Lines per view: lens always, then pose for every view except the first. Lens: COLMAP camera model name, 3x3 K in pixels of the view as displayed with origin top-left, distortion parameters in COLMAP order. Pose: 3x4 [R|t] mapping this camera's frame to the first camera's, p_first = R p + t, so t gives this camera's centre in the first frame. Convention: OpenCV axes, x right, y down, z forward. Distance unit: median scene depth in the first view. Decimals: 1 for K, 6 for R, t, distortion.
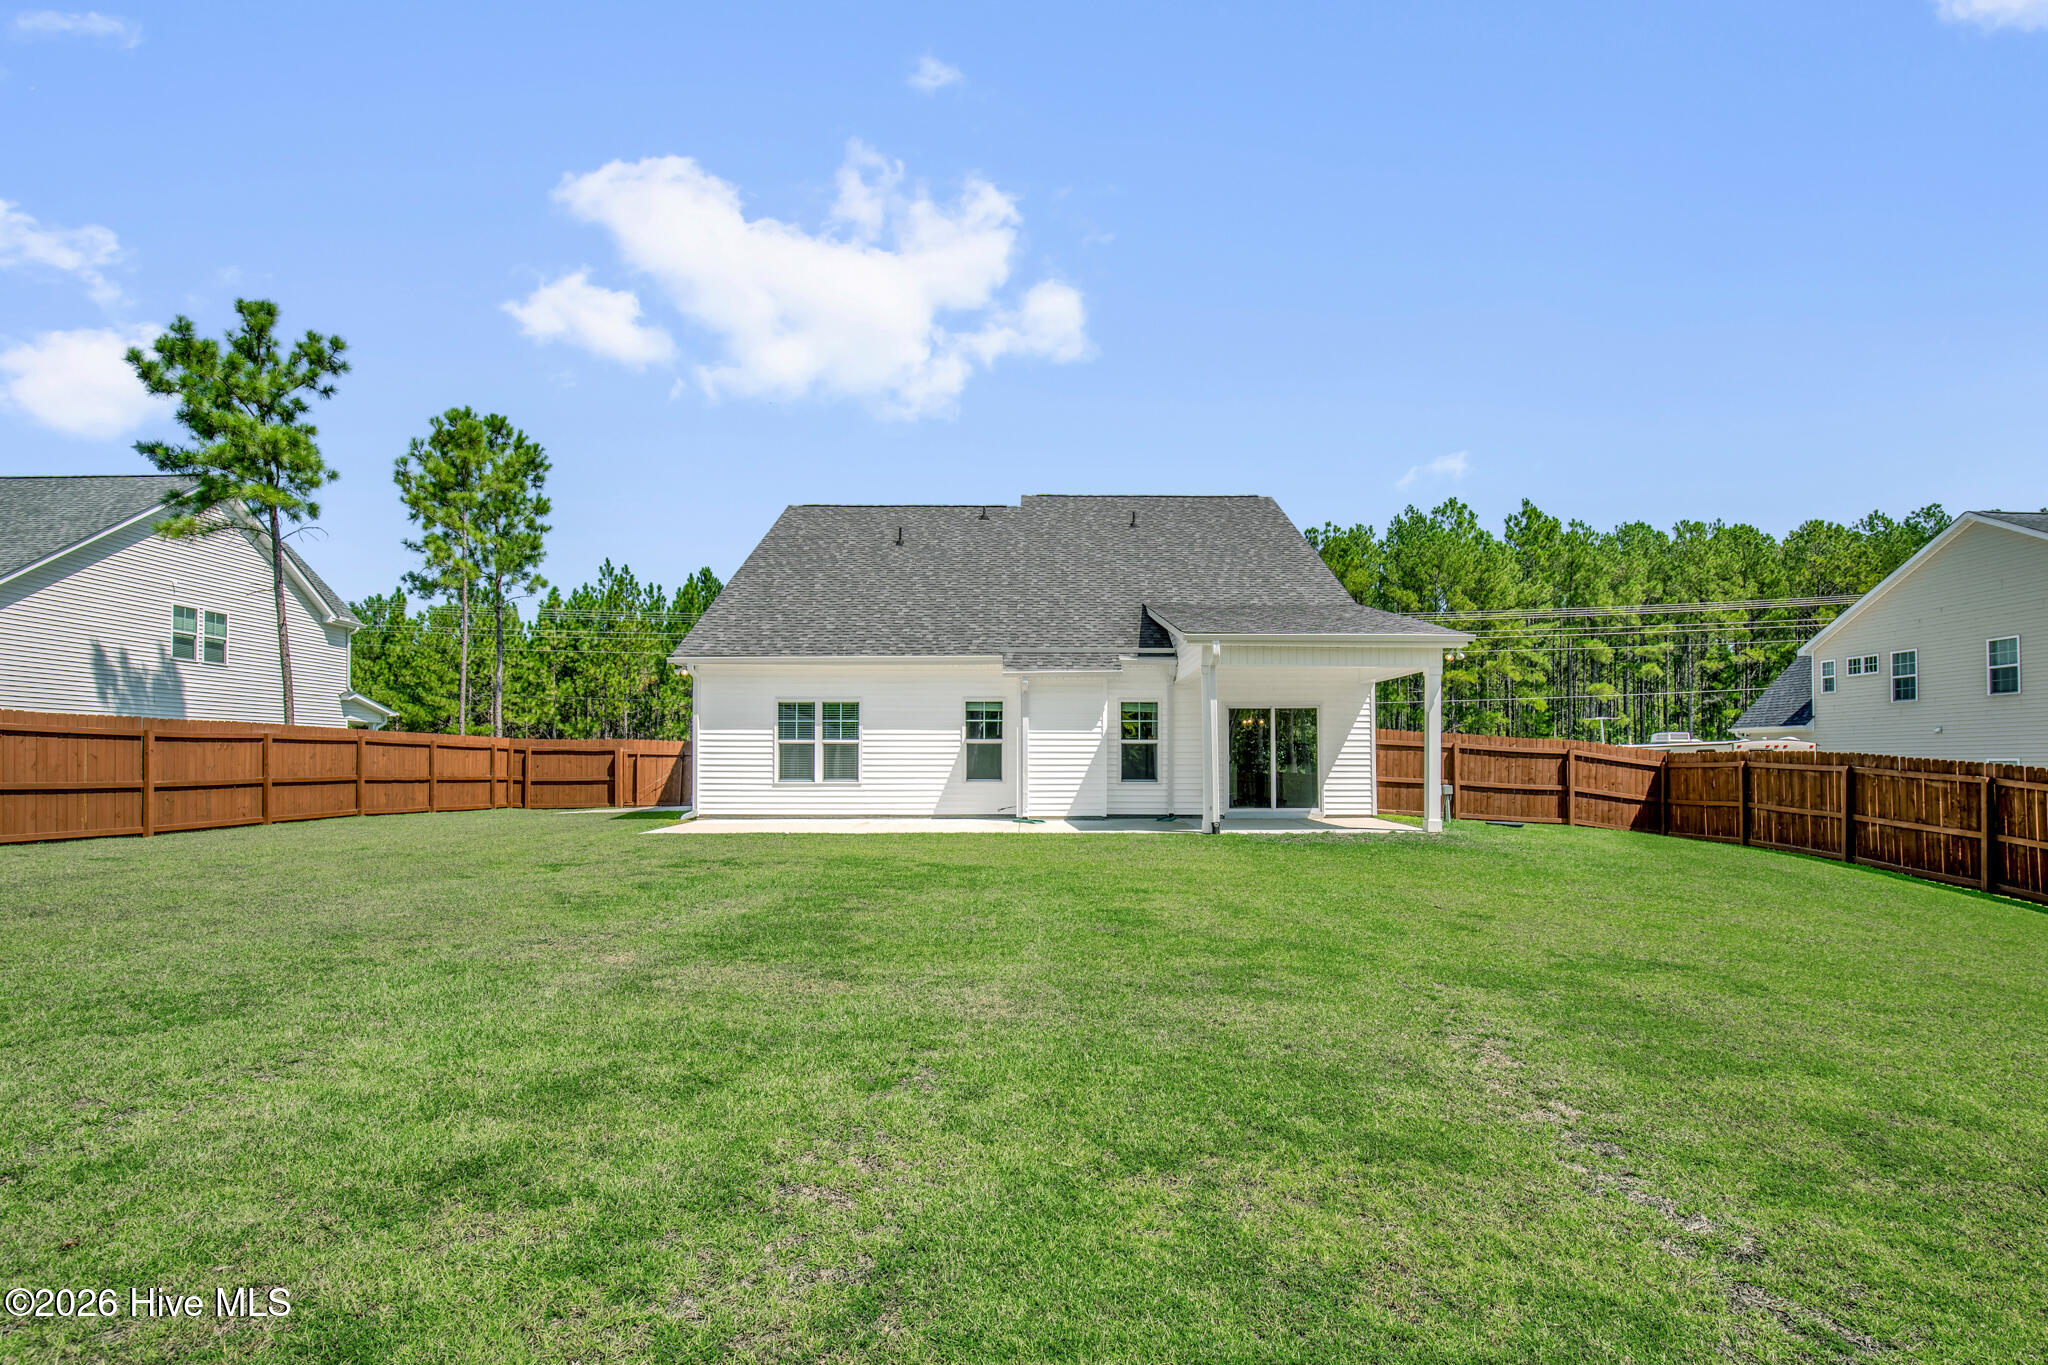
lens RADIAL K [[998.0, 0, 1024.0], [0, 998.0, 682.5], [0, 0, 1]] dist [-0.020981, 0.000602]
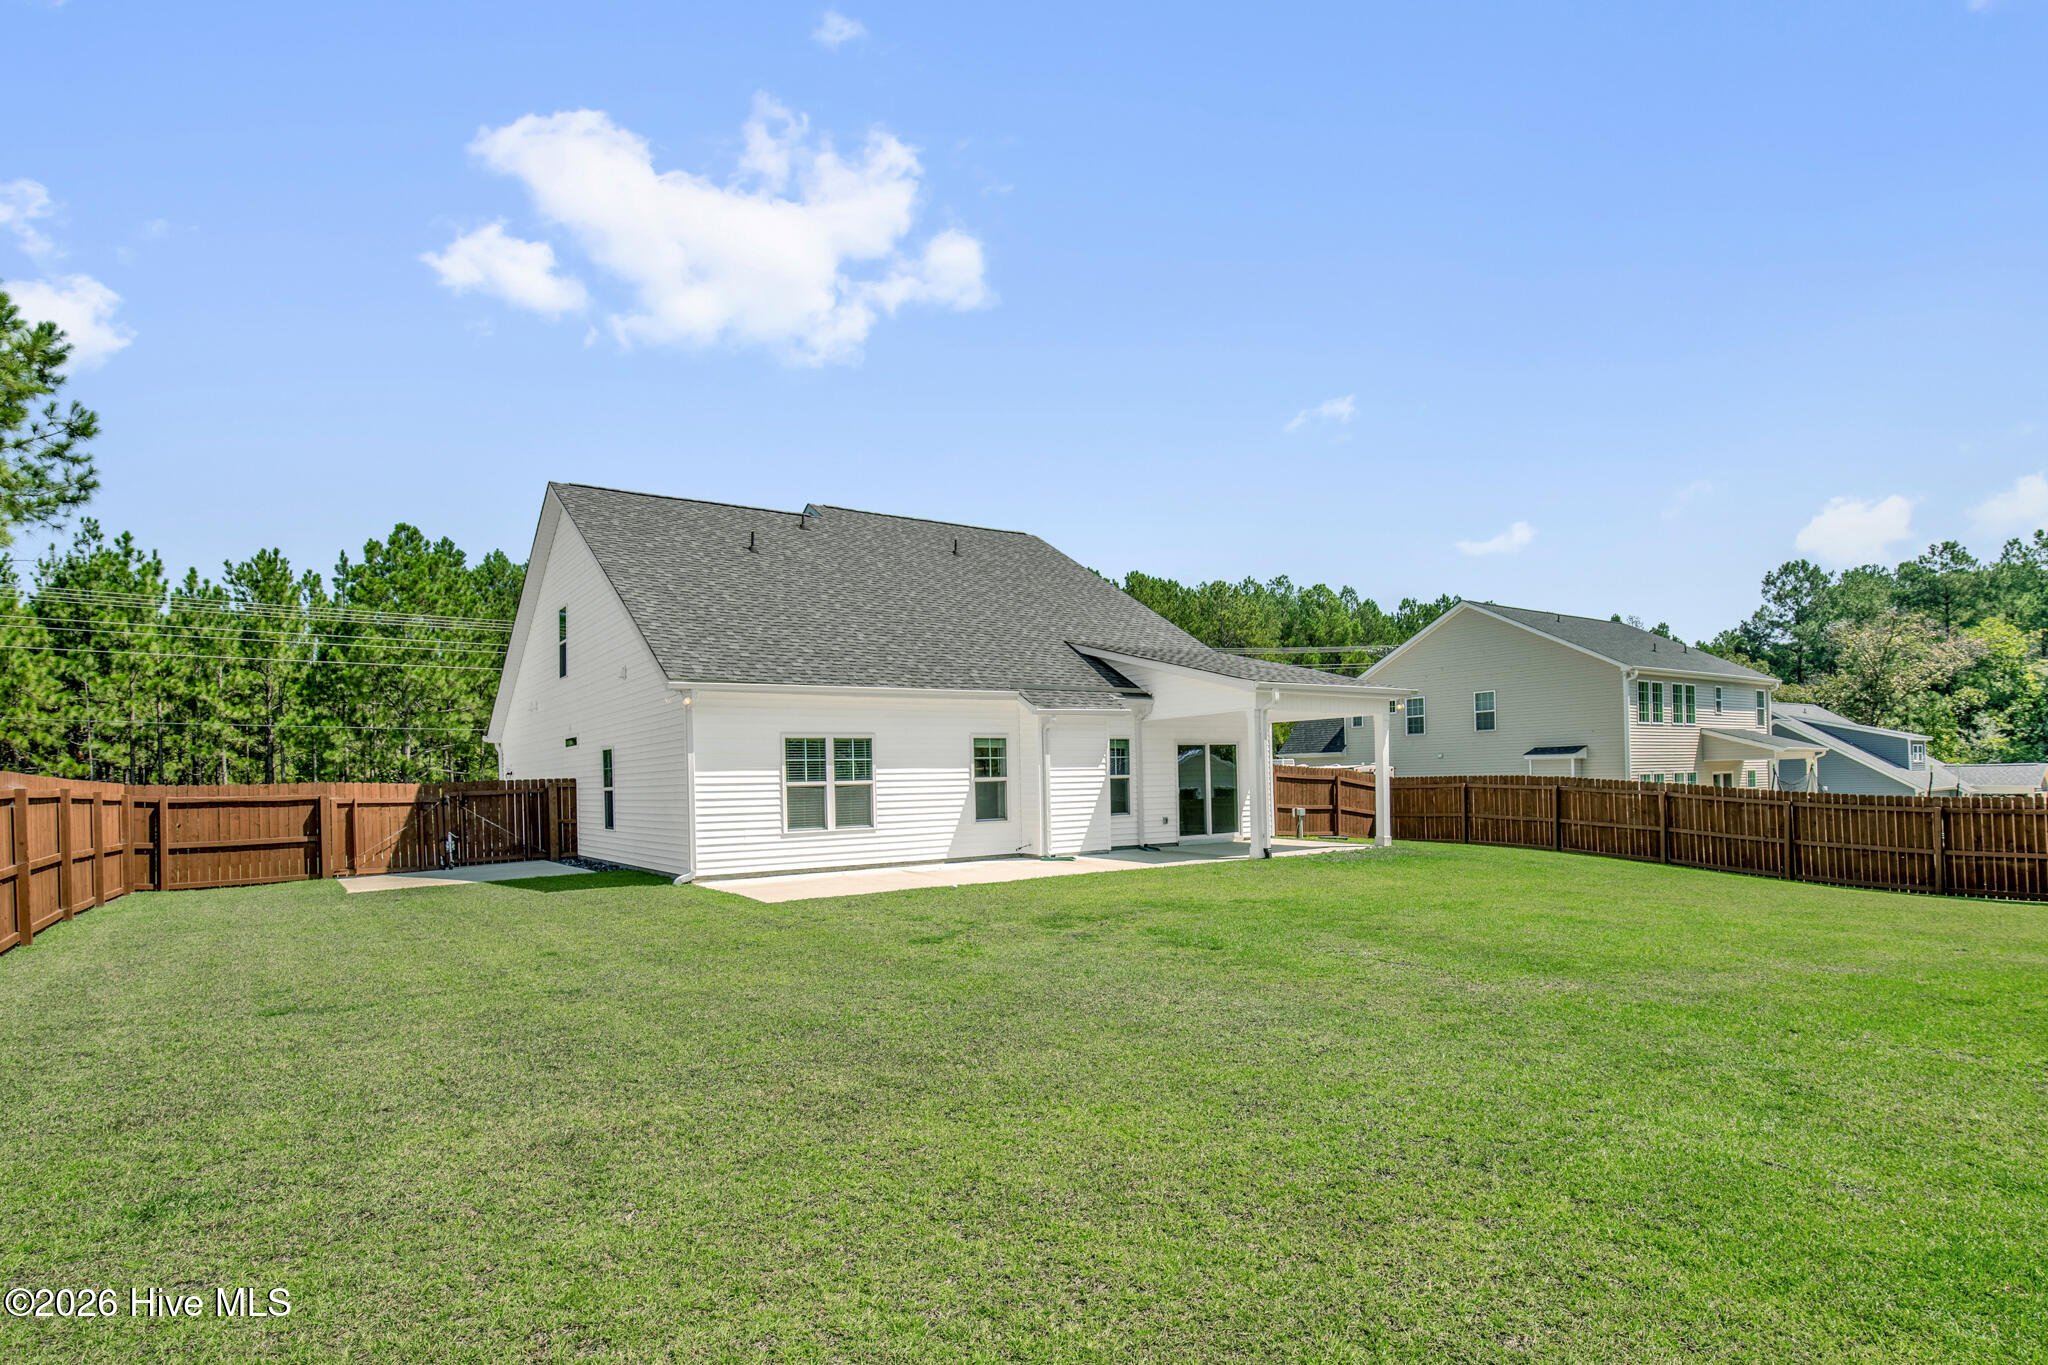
lens RADIAL K [[1099.5, 0, 1024.0], [0, 1099.5, 682.5], [0, 0, 1]] dist [-0.018788, 0.000183]
pose [[0.816274, 0.030869, 0.576839, -0.571847], [-0.022394, 0.999512, -0.021797, -0.010942], [-0.577230, 0.004875, 0.816567, 0.103947]]
